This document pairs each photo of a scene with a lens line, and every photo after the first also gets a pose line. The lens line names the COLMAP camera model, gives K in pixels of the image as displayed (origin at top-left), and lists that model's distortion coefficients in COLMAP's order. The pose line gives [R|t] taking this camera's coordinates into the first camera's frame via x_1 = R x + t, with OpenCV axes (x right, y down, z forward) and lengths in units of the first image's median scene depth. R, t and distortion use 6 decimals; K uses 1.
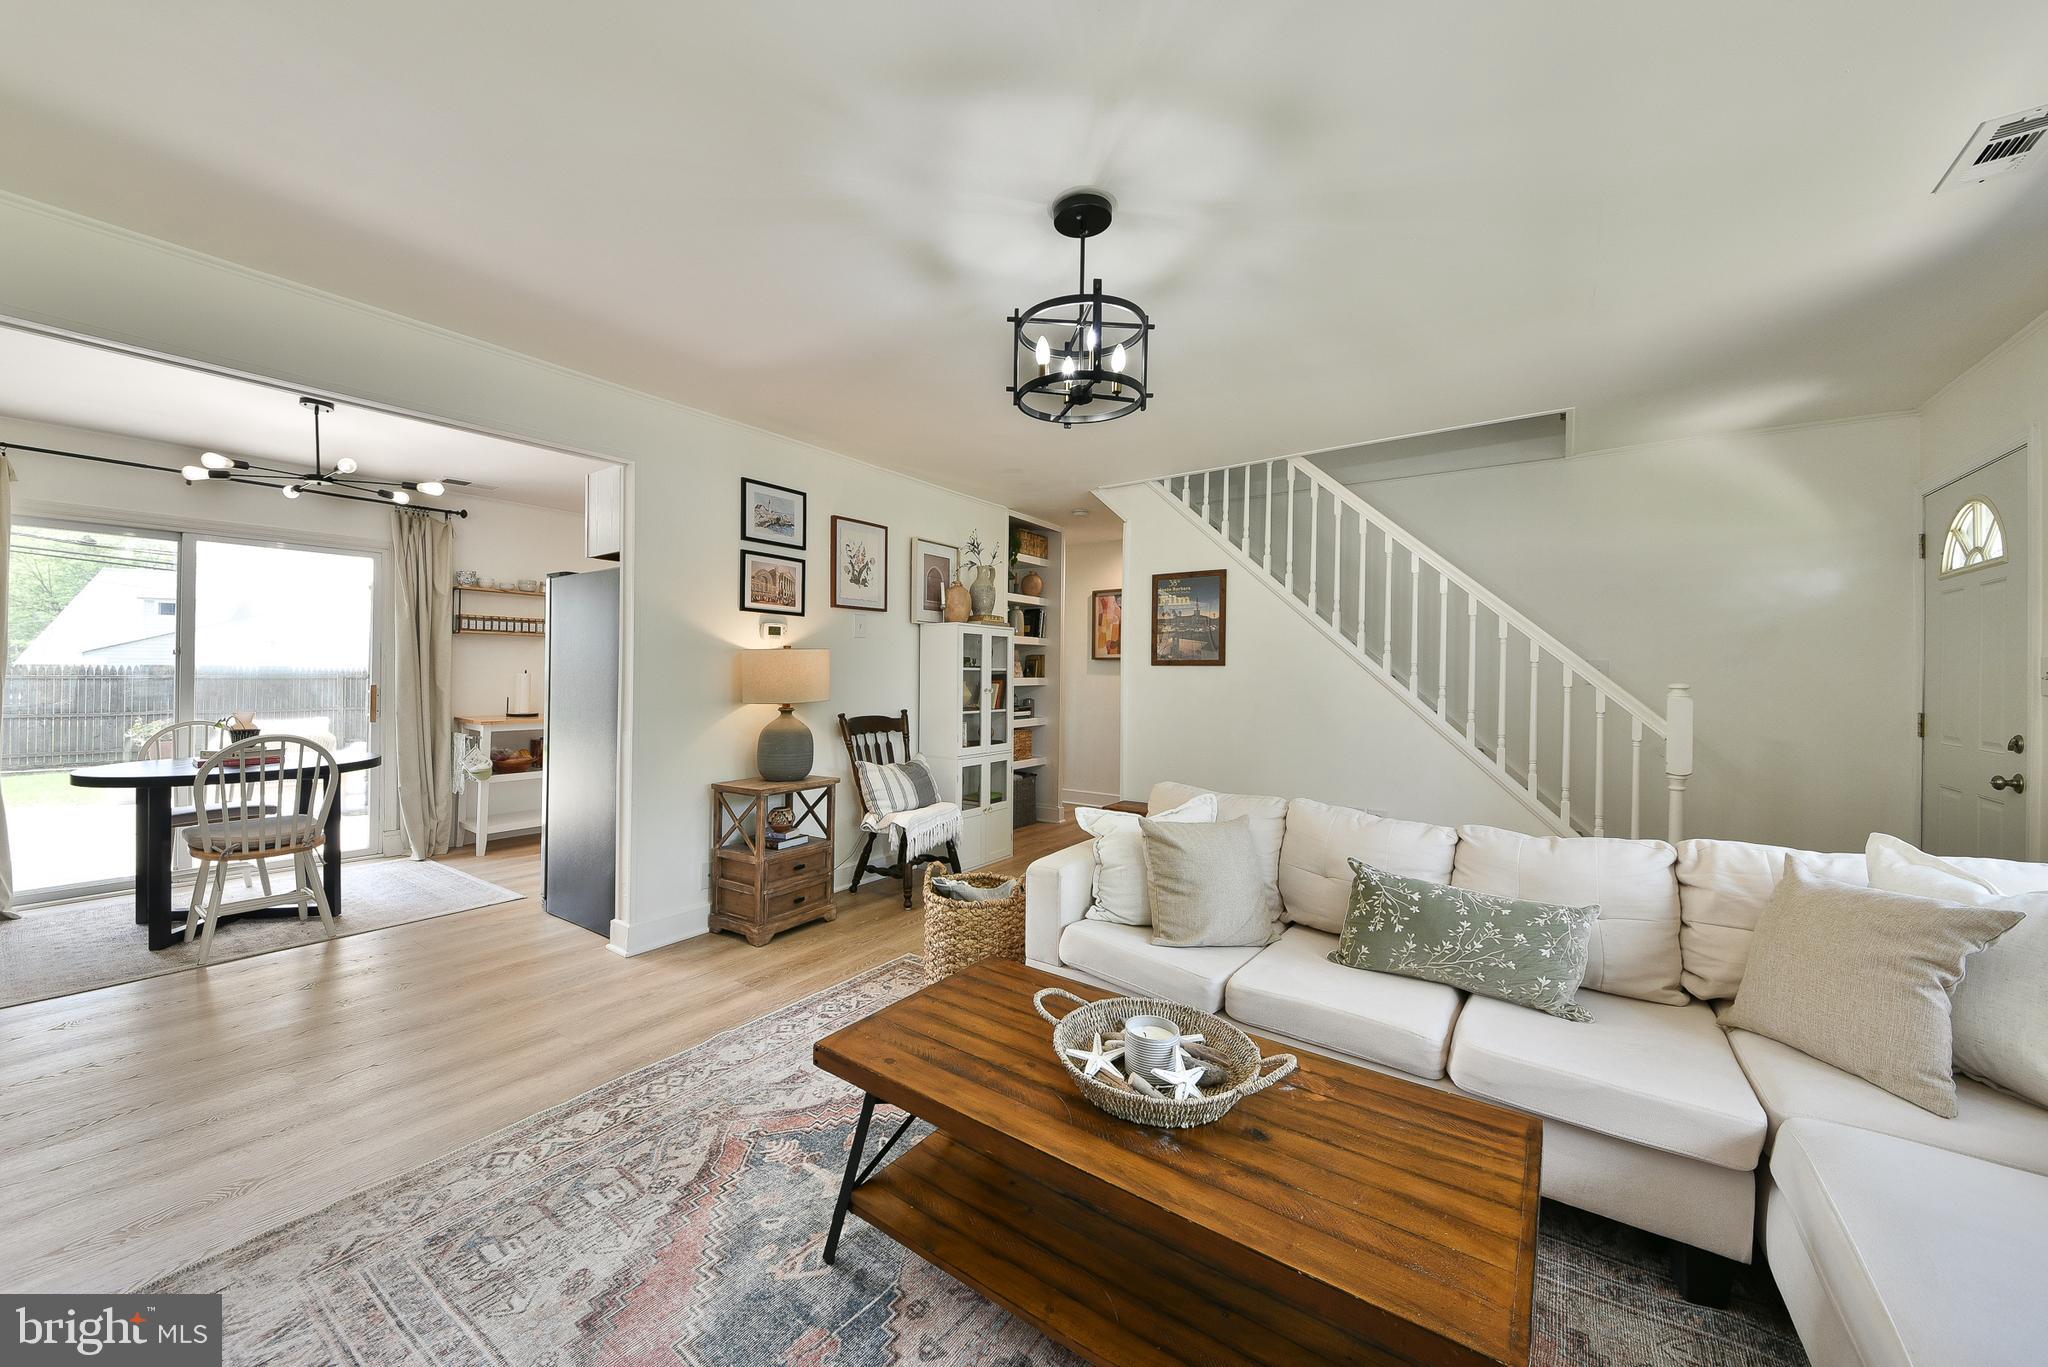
lens RADIAL K [[743.3, 0, 997.9], [0, 743.3, 676.5], [0, 0, 1]] dist [0.021743, -0.009524]
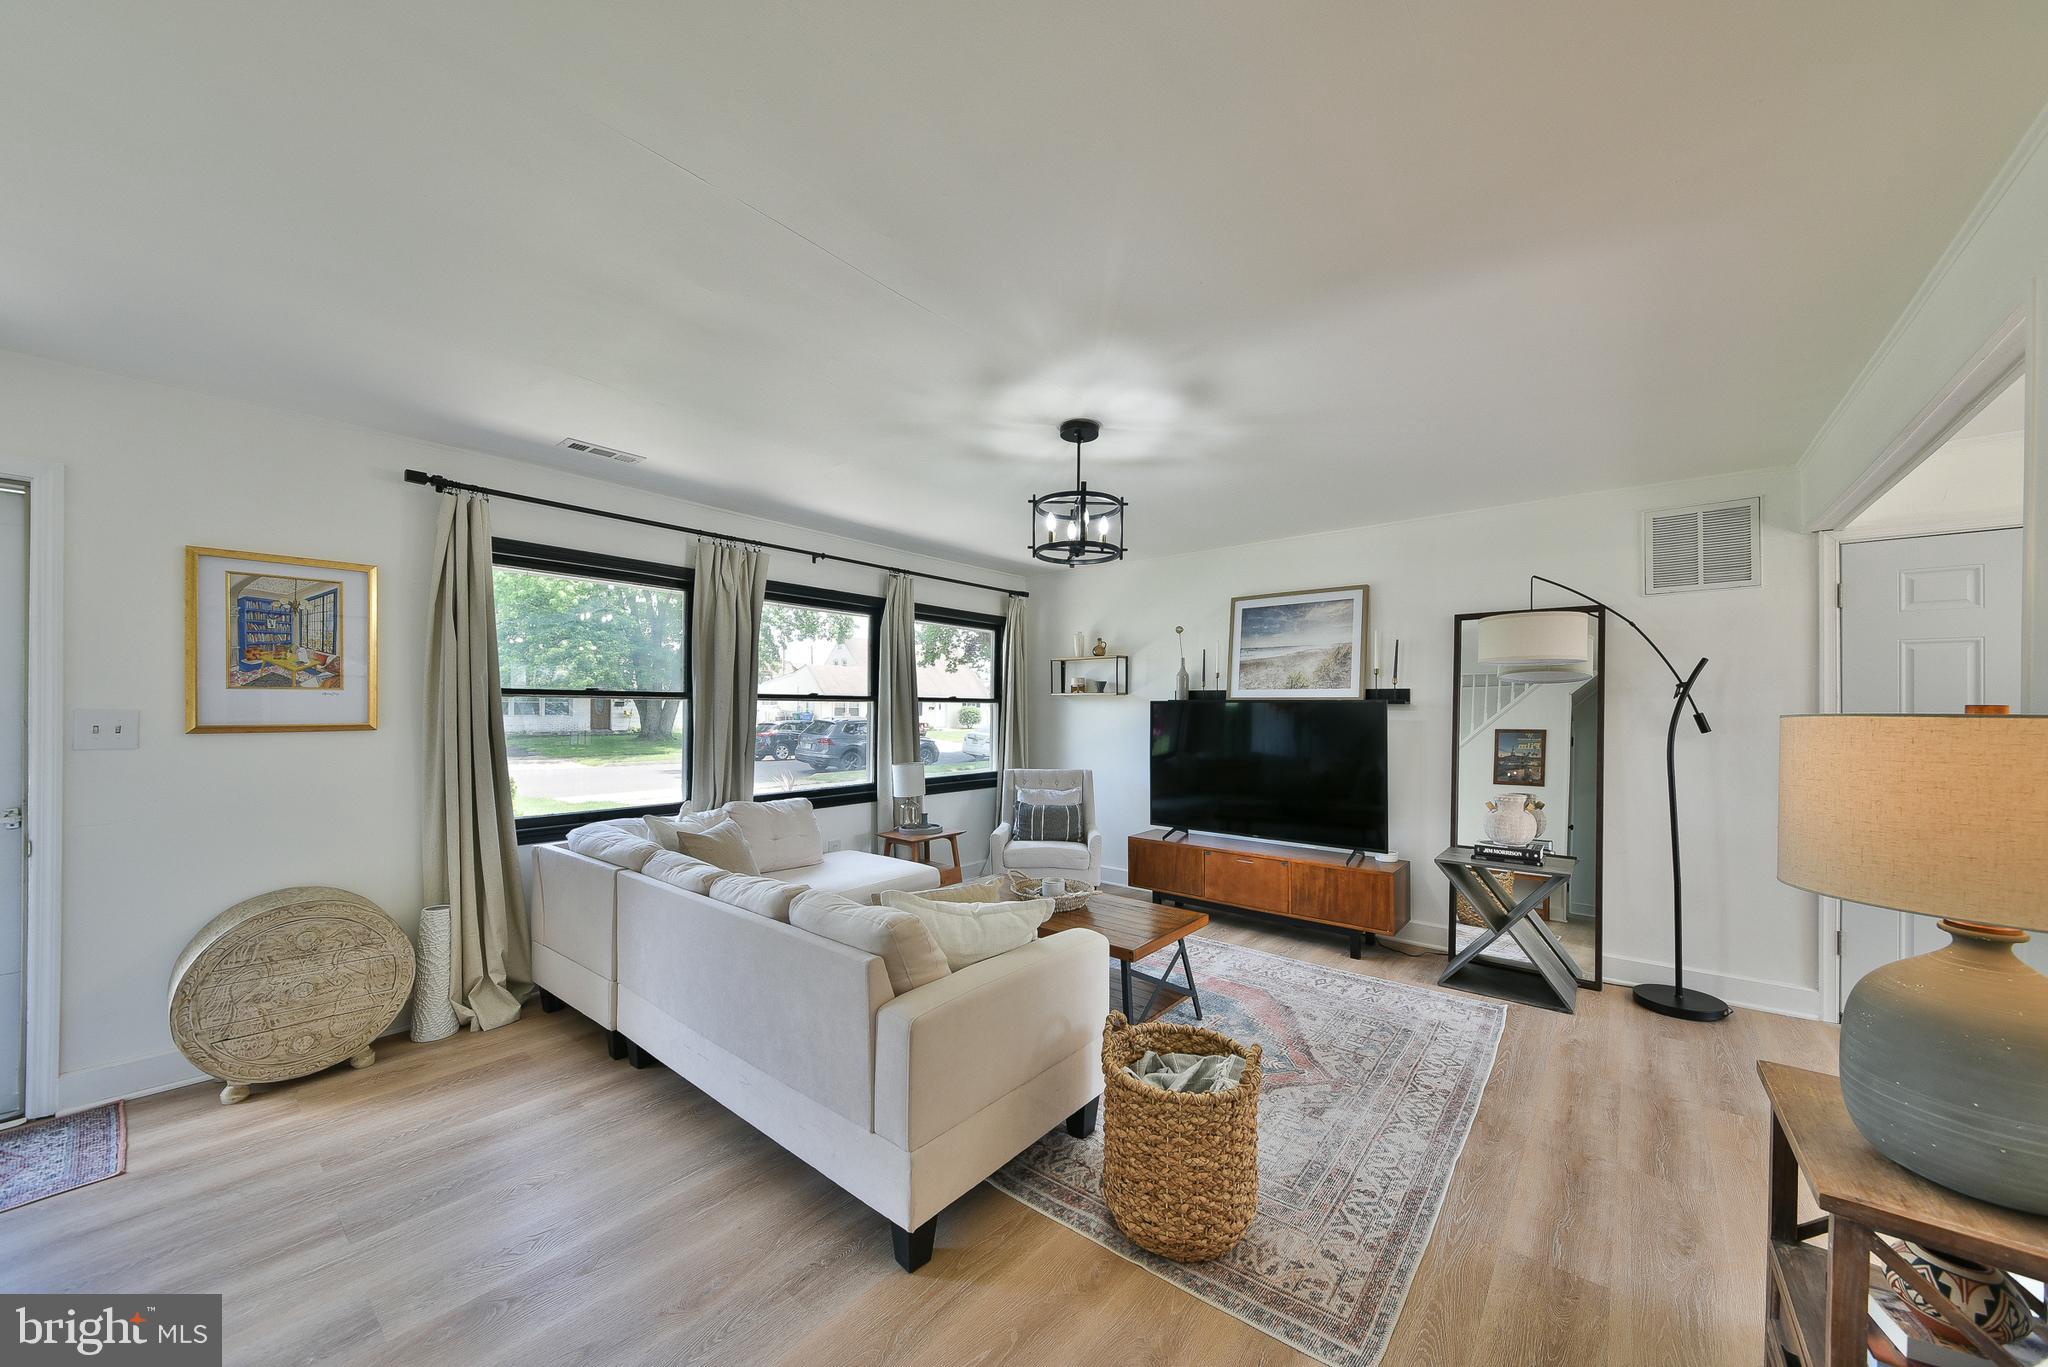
lens RADIAL K [[720.0, 0, 1029.2], [0, 720.0, 700.3], [0, 0, 1]] dist [0.000412, 0.000091]
pose [[-0.998539, -0.015921, 0.051646, 0.084174], [-0.015863, 0.999873, 0.001538, -0.051462], [-0.051664, 0.000717, -0.998664, 1.667041]]
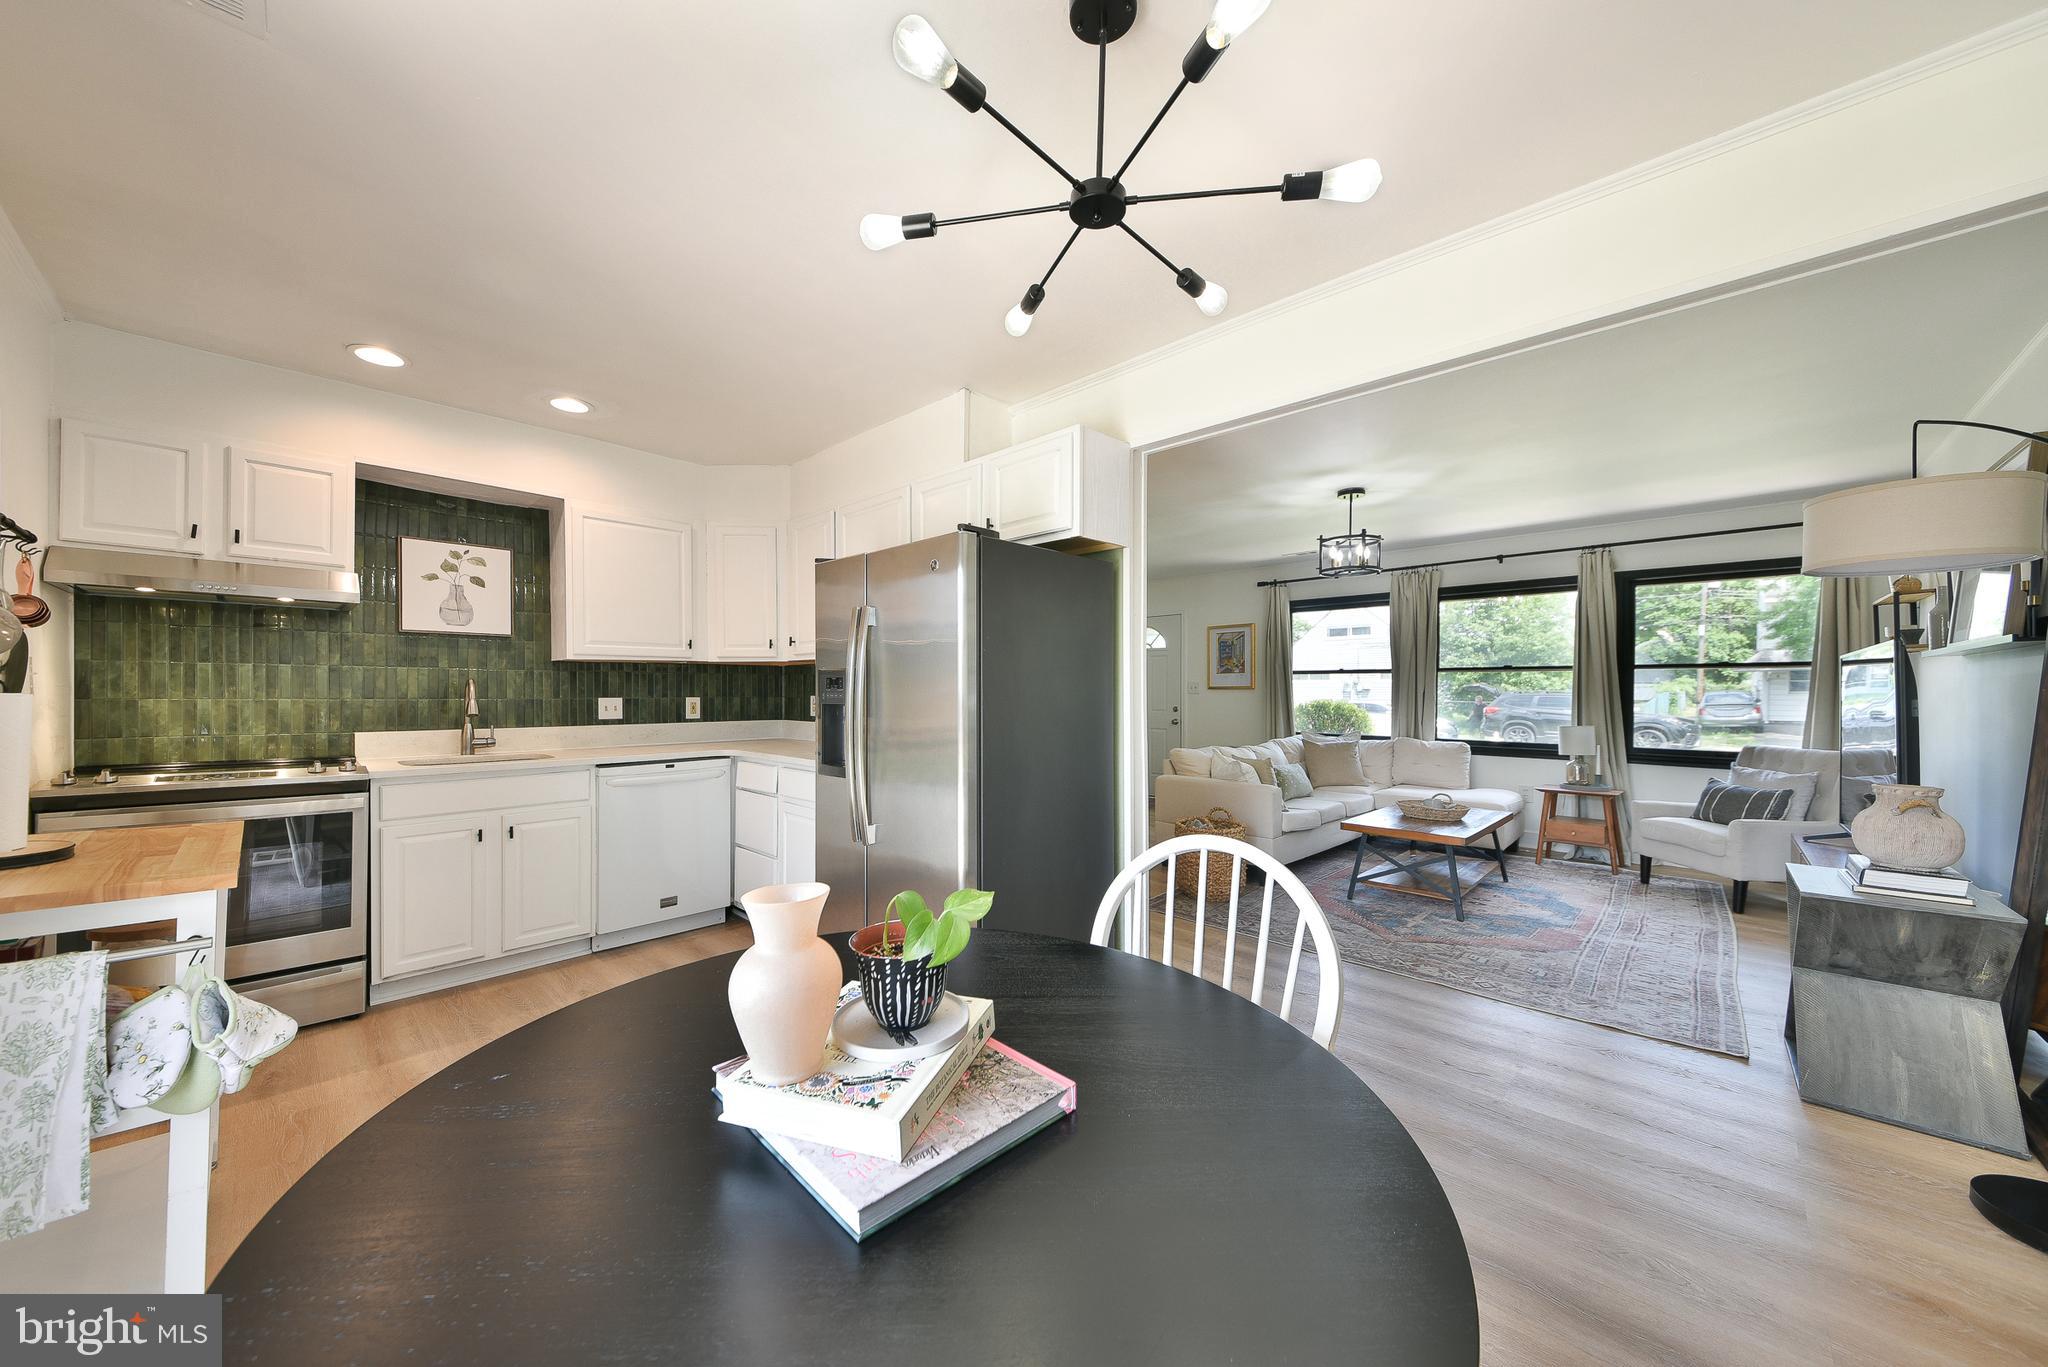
lens RADIAL K [[734.4, 0, 982.7], [0, 734.4, 686.5], [0, 0, 1]] dist [0.000147, -0.000221]
pose [[0.154369, 0.001484, 0.988012, -1.600066], [0.004109, 0.999989, -0.002144, -0.001831], [-0.988005, 0.004391, 0.154361, 1.218136]]
